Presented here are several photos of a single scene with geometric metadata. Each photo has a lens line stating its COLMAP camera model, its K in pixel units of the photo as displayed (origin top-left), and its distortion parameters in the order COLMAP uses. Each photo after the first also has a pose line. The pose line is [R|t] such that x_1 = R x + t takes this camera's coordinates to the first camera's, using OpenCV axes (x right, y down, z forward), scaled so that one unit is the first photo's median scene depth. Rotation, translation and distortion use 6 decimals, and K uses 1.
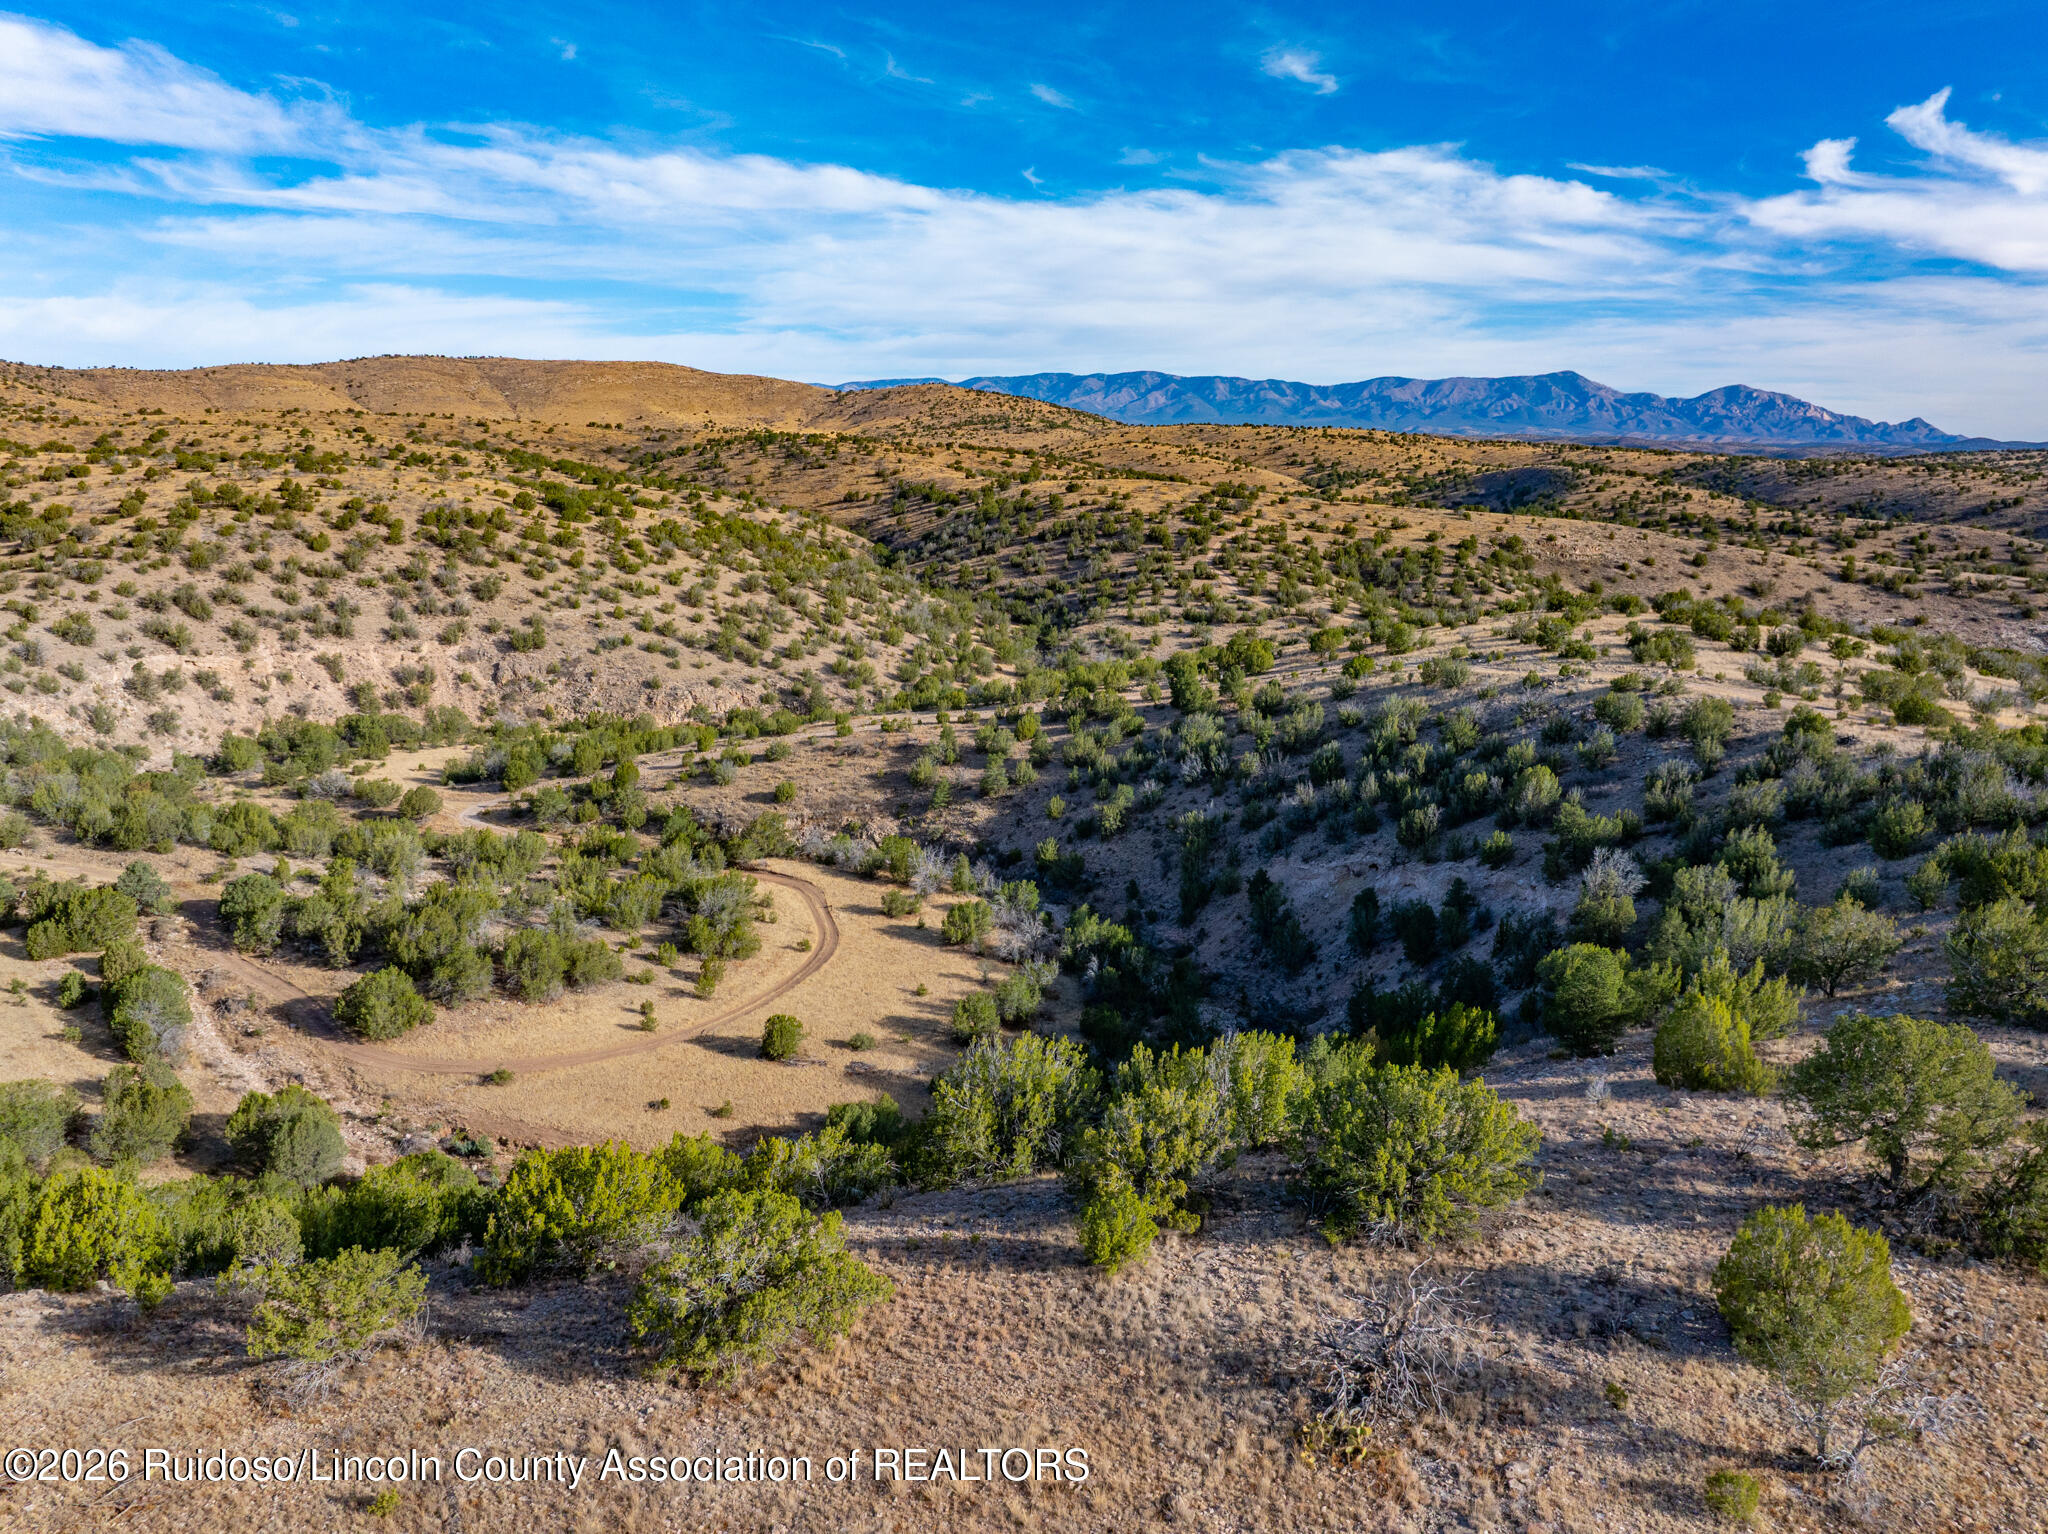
lens RADIAL K [[1407.9, 0, 1024.0], [0, 1407.9, 767.0], [0, 0, 1]] dist [-0.030089, -0.017525]
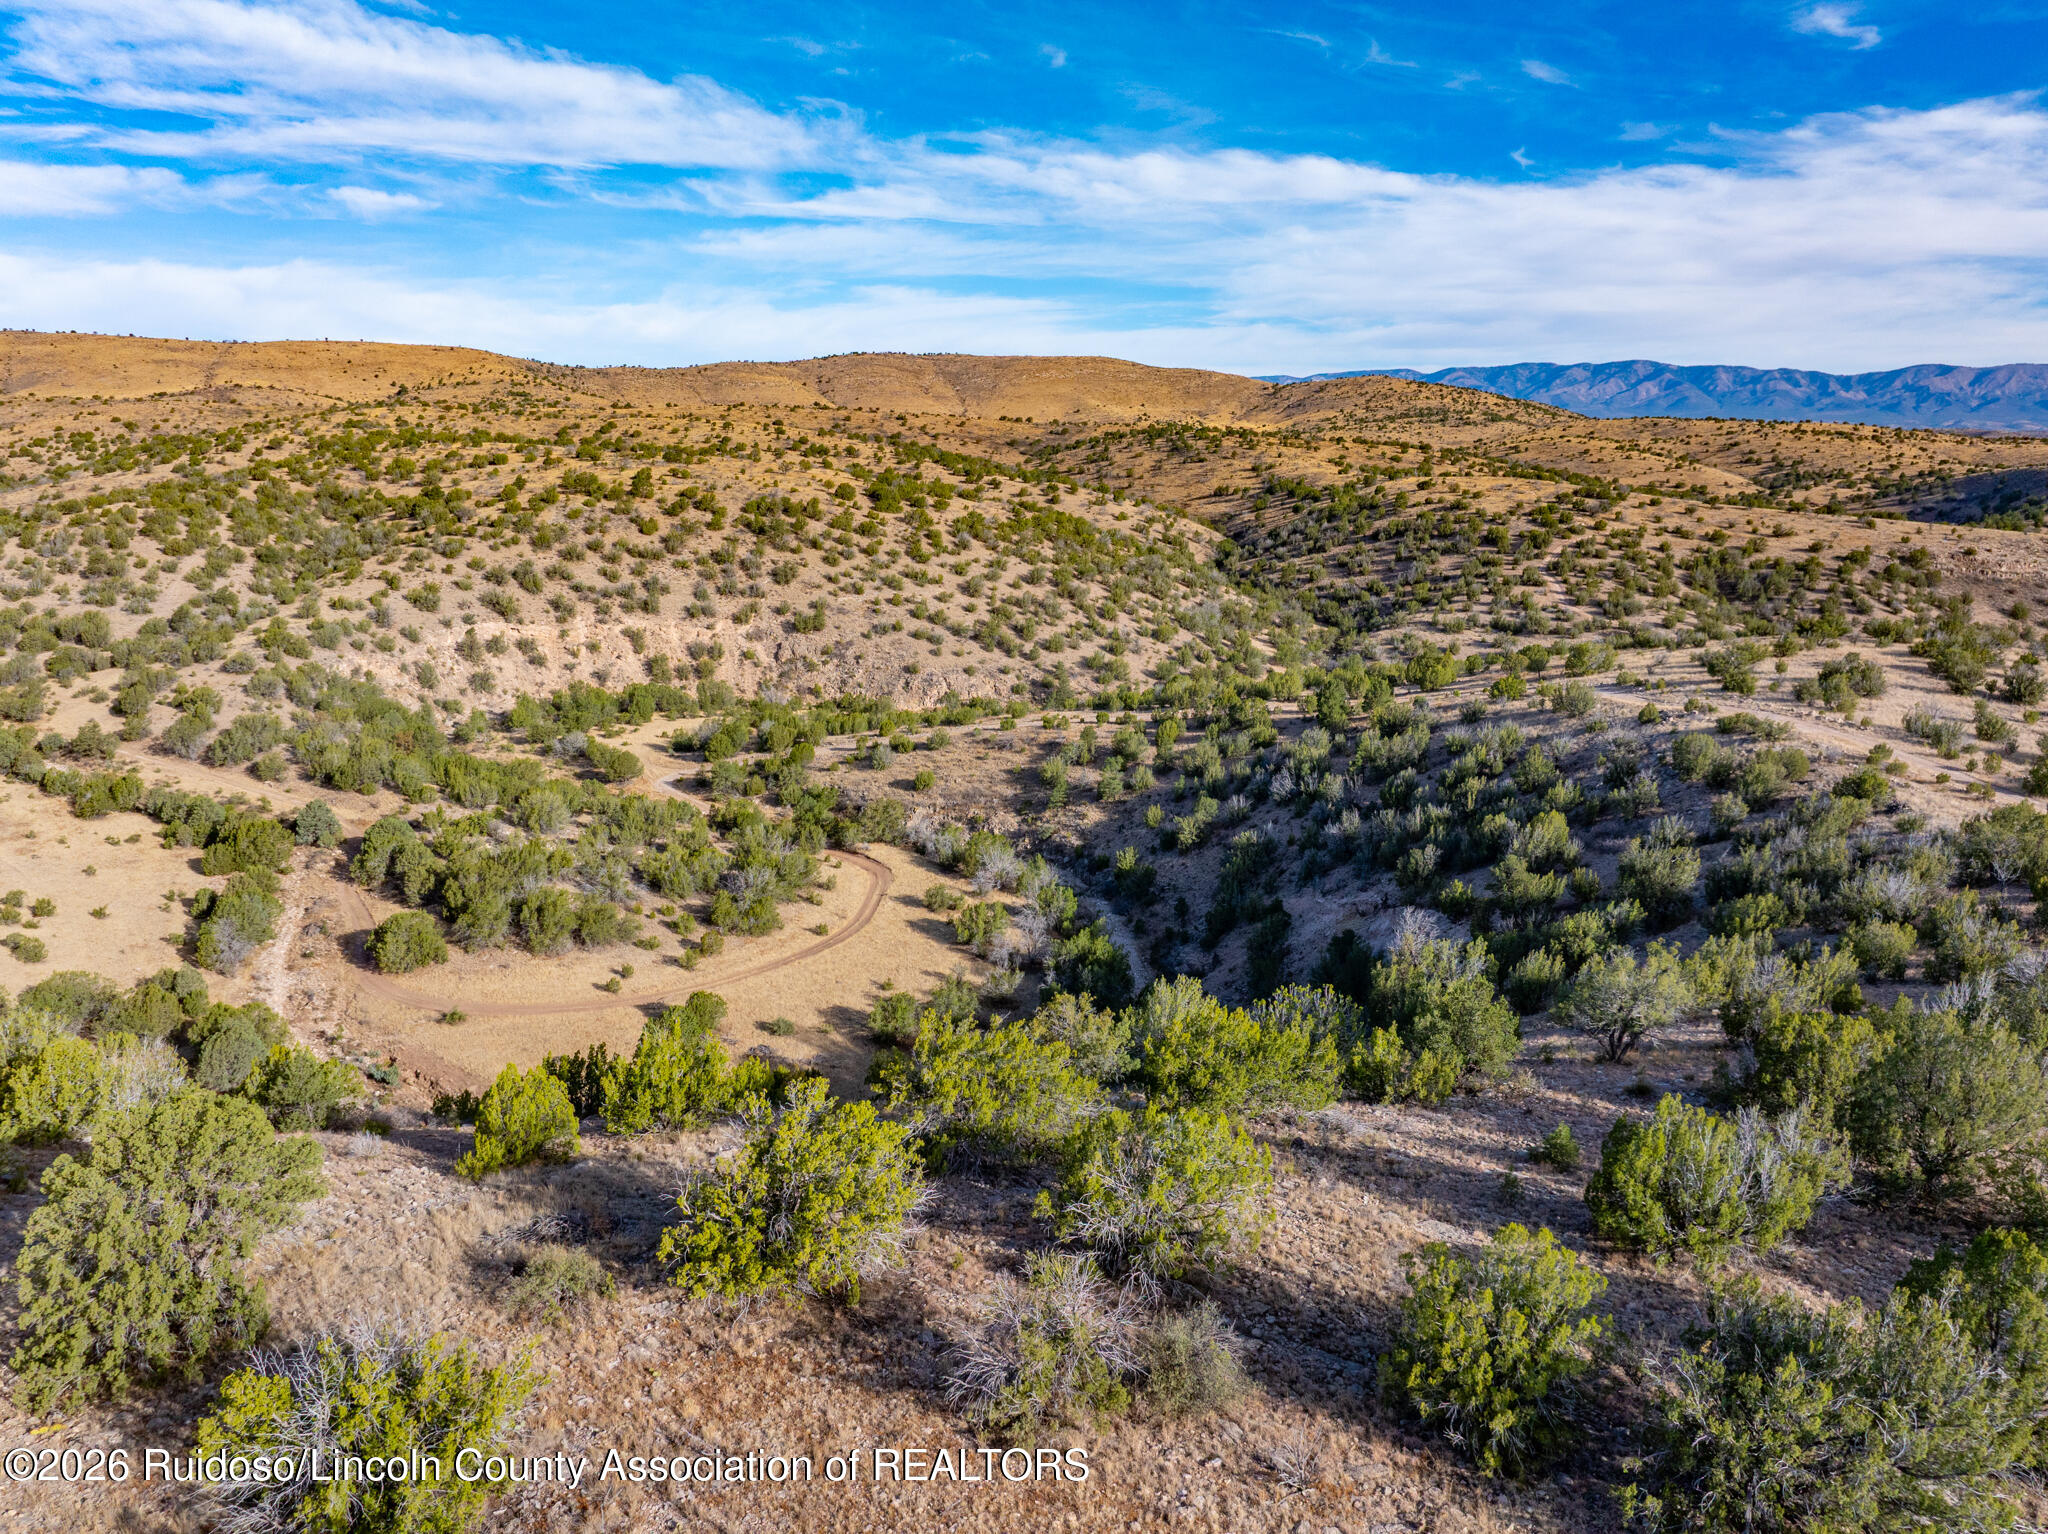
lens RADIAL K [[1414.7, 0, 1050.6], [0, 1414.7, 756.8], [0, 0, 1]] dist [-0.035930, -0.002566]
pose [[0.953232, 0.066565, -0.294817, 0.098195], [-0.067410, 0.997699, 0.007309, -0.005935], [0.294625, 0.012907, 0.955526, 0.019305]]
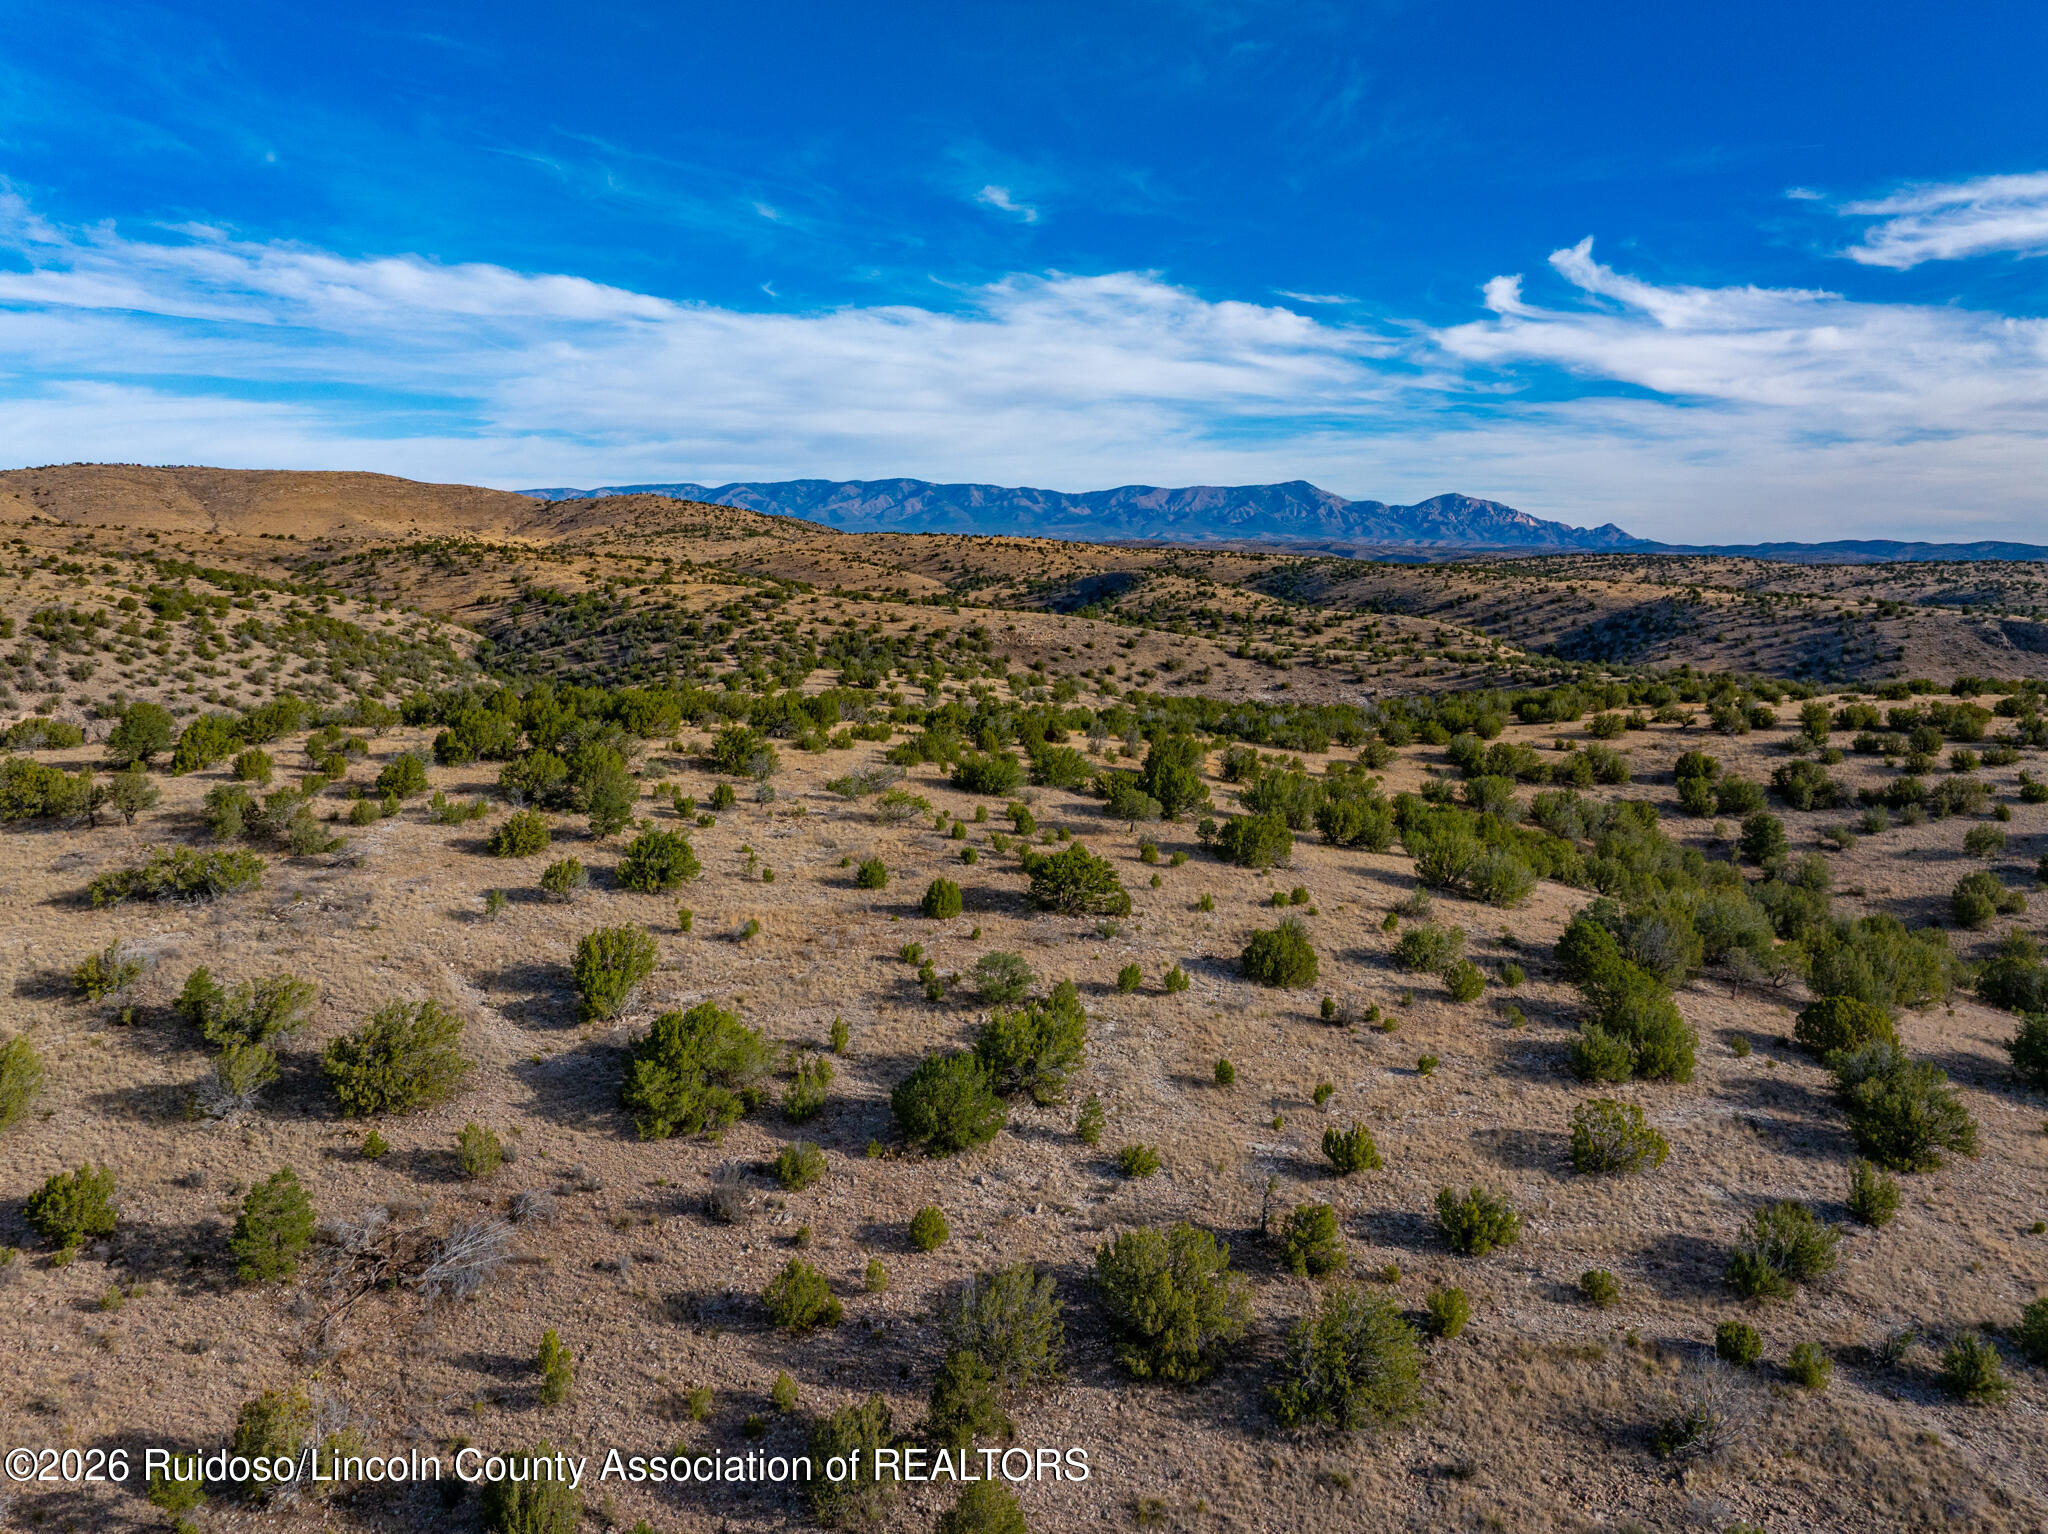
lens RADIAL K [[1431.7, 0, 1023.2], [0, 1431.7, 789.3], [0, 0, 1]] dist [-0.041328, 0.006645]
pose [[0.988515, -0.023600, 0.149271, 0.189561], [0.032383, 0.997867, -0.056682, 0.055961], [-0.147615, 0.060864, 0.987170, -0.268929]]
